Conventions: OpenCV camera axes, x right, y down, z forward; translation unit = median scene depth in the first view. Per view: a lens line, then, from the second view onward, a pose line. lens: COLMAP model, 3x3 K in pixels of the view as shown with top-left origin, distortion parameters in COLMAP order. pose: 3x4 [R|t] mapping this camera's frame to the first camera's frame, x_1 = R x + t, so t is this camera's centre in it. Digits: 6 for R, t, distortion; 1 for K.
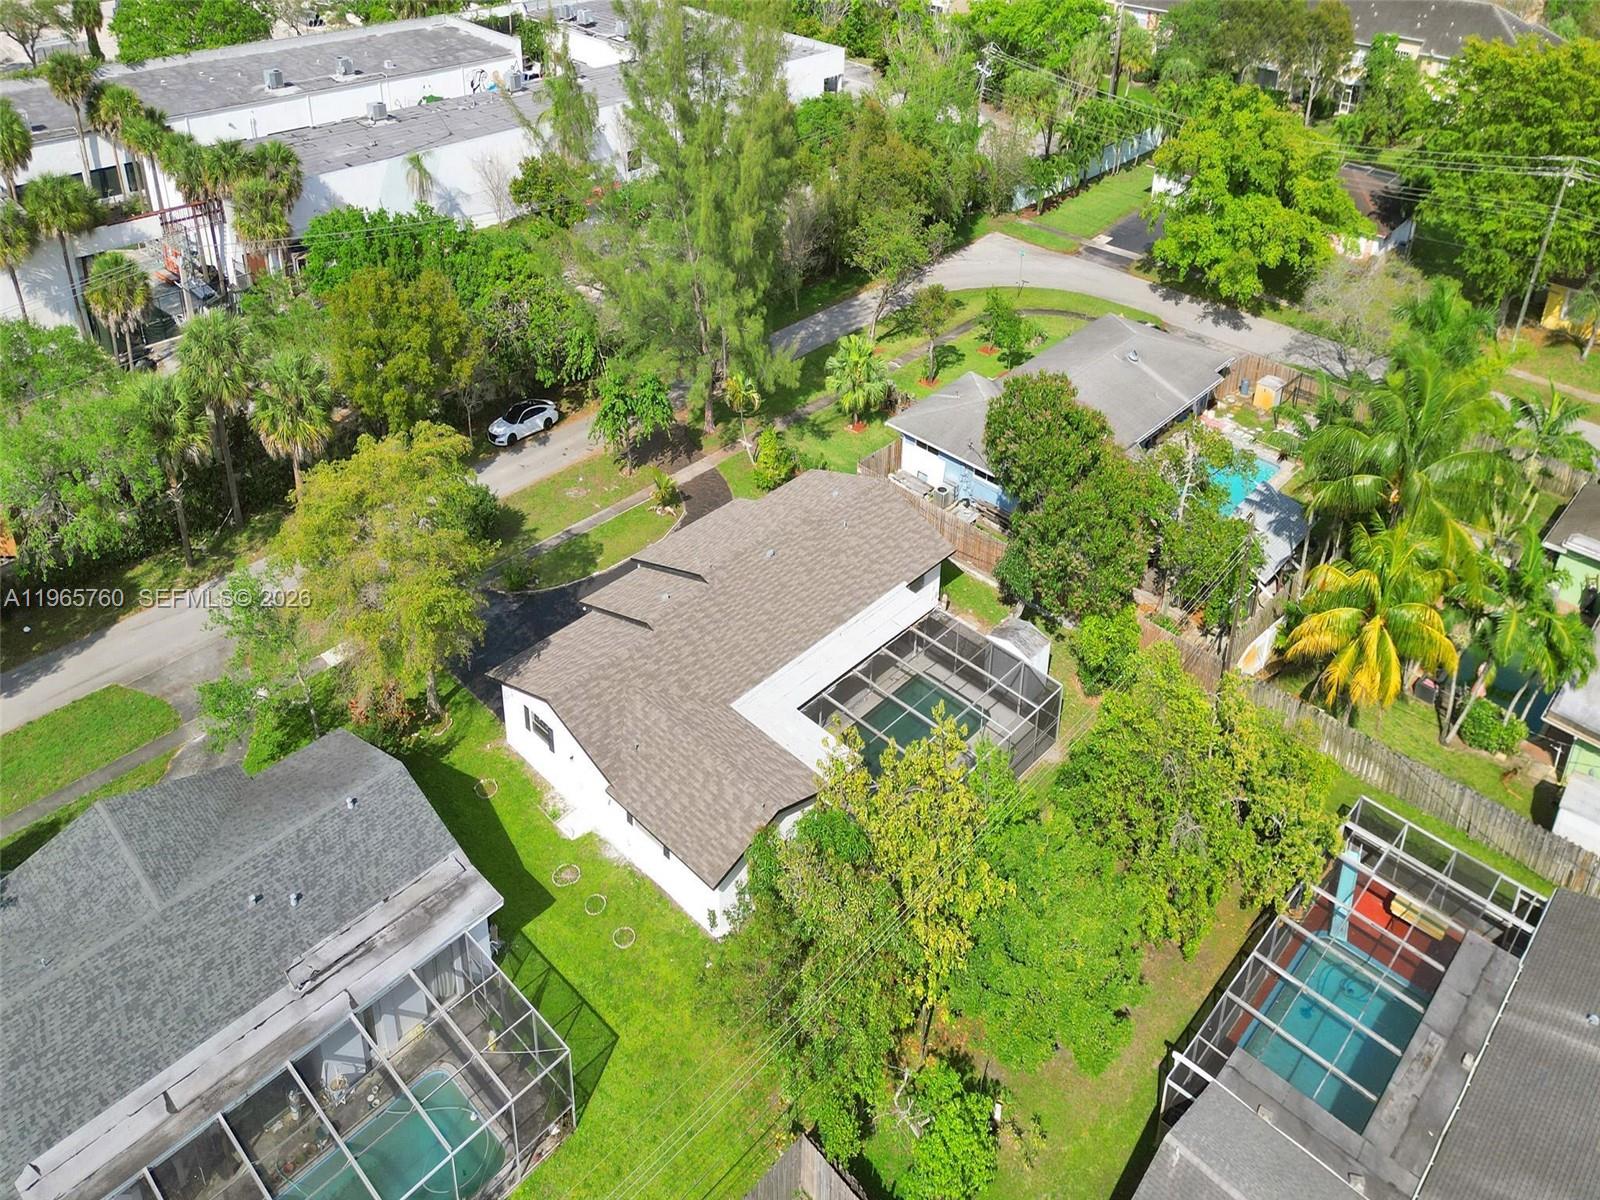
lens RADIAL K [[1024.4, 0, 792.7], [0, 1024.4, 554.4], [0, 0, 1]] dist [0.070980, -0.060504]
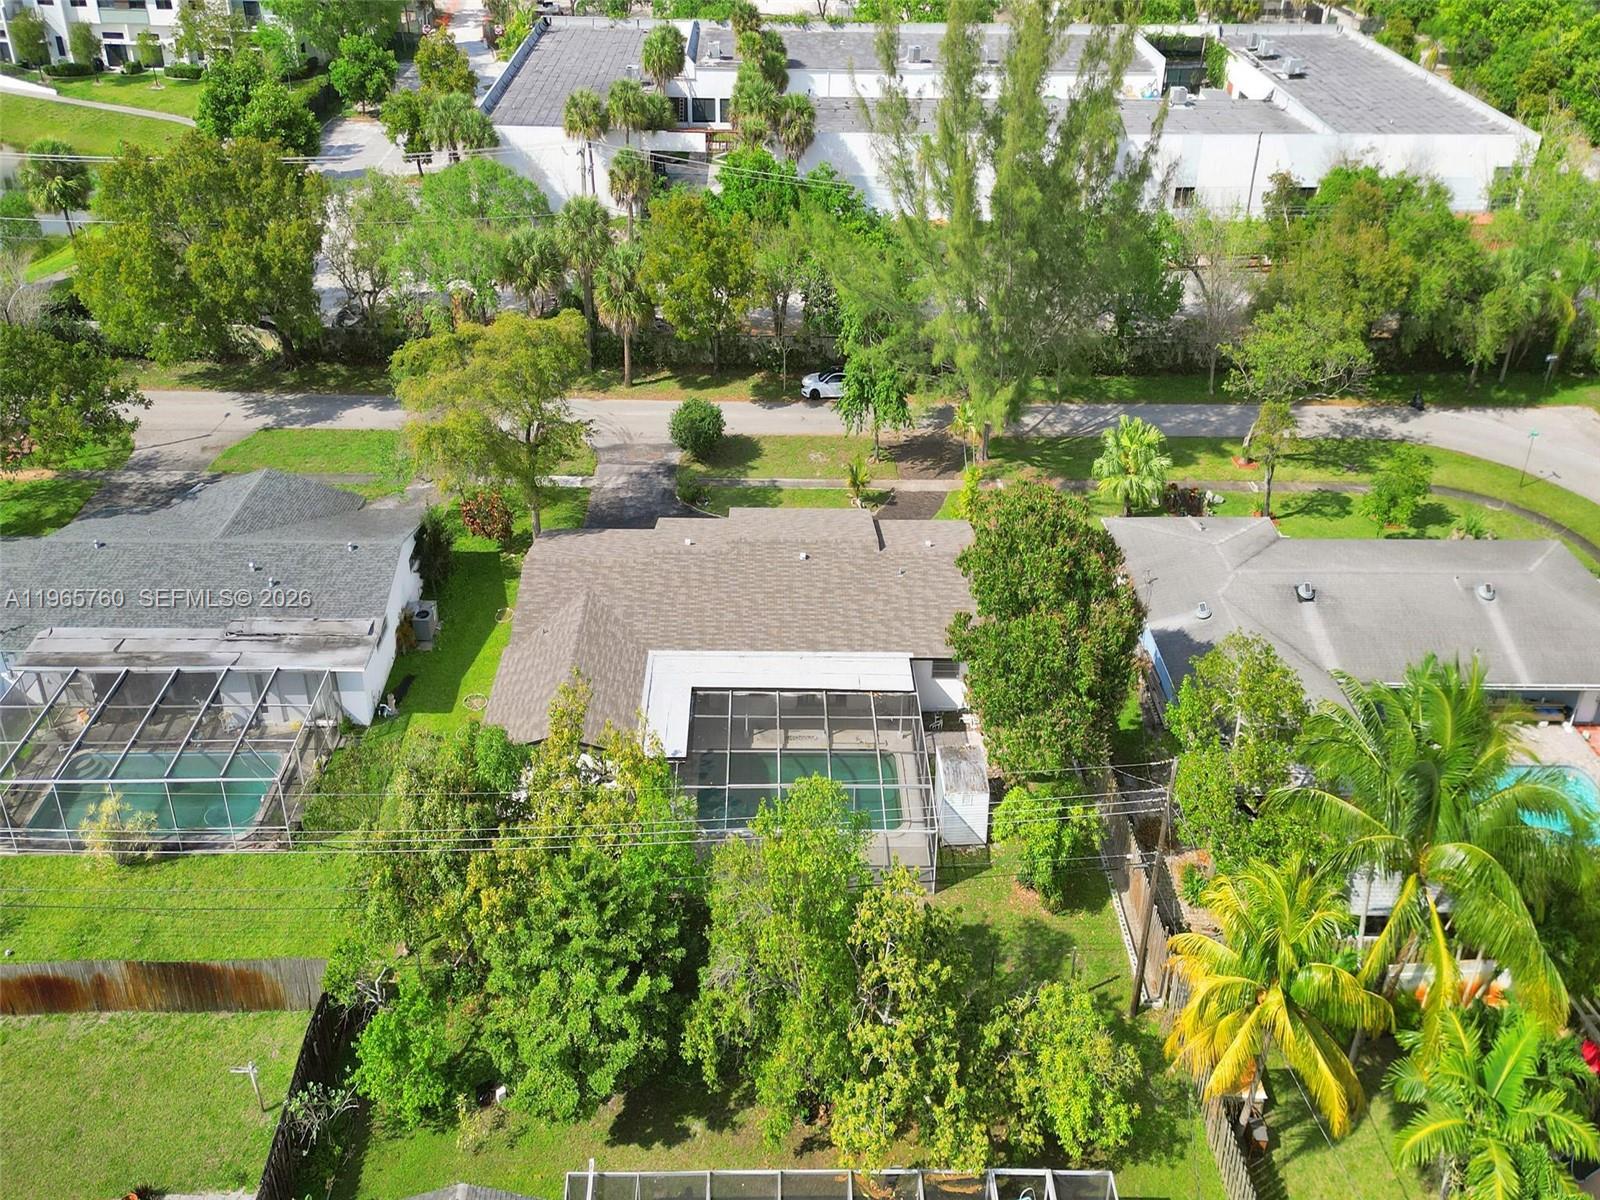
lens RADIAL K [[1024.4, 0, 792.7], [0, 1024.4, 554.4], [0, 0, 1]] dist [0.070980, -0.060504]
pose [[0.711826, 0.440425, -0.547110, 0.554004], [-0.449938, 0.884085, 0.126292, -0.132819], [0.539314, 0.156268, 0.827478, 0.192747]]
